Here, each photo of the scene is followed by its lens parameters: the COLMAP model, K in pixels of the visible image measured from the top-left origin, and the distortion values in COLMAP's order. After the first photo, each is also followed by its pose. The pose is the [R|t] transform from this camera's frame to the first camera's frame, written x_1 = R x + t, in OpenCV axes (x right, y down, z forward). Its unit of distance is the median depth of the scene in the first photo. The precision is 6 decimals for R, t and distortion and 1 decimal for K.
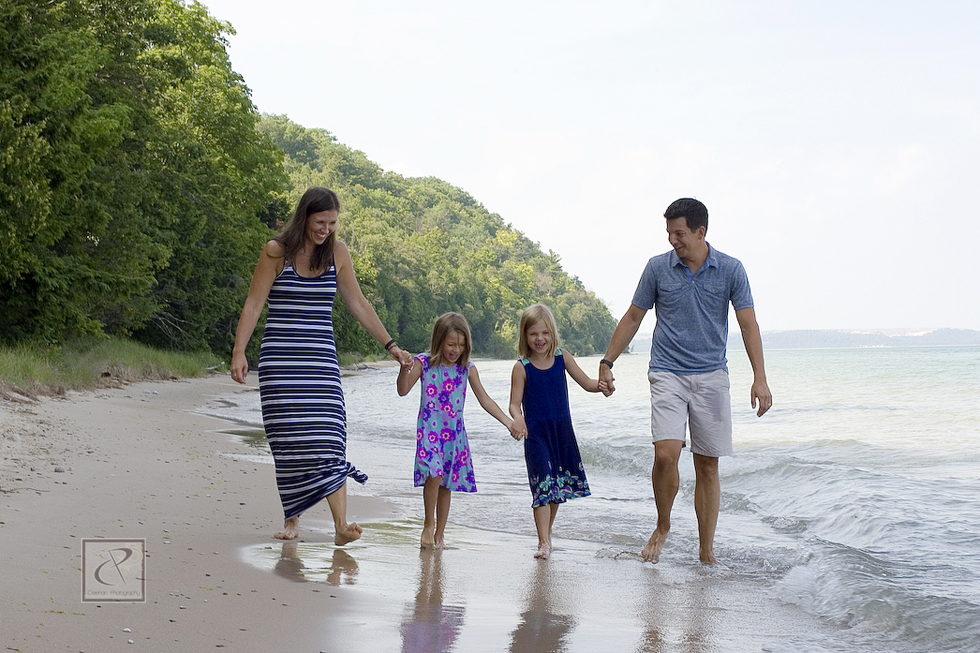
lens RADIAL K [[1286.3, 0, 494.0], [0, 1286.3, 323.1], [0, 0, 1]] dist [-0.101048, 0.000000]
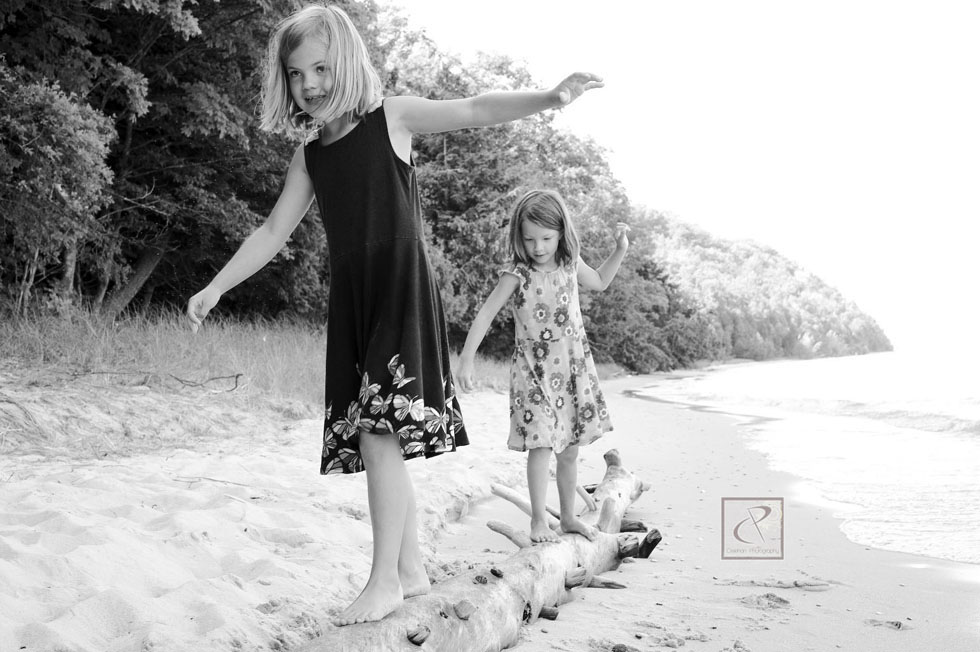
lens RADIAL K [[1286.3, 0, 491.7], [0, 1286.3, 326.2], [0, 0, 1]] dist [-0.101048, 0.000000]
pose [[0.980063, -0.057625, -0.190148, -0.062974], [0.052823, 0.998146, -0.030228, 0.015221], [0.191537, 0.019581, 0.981290, -0.479009]]
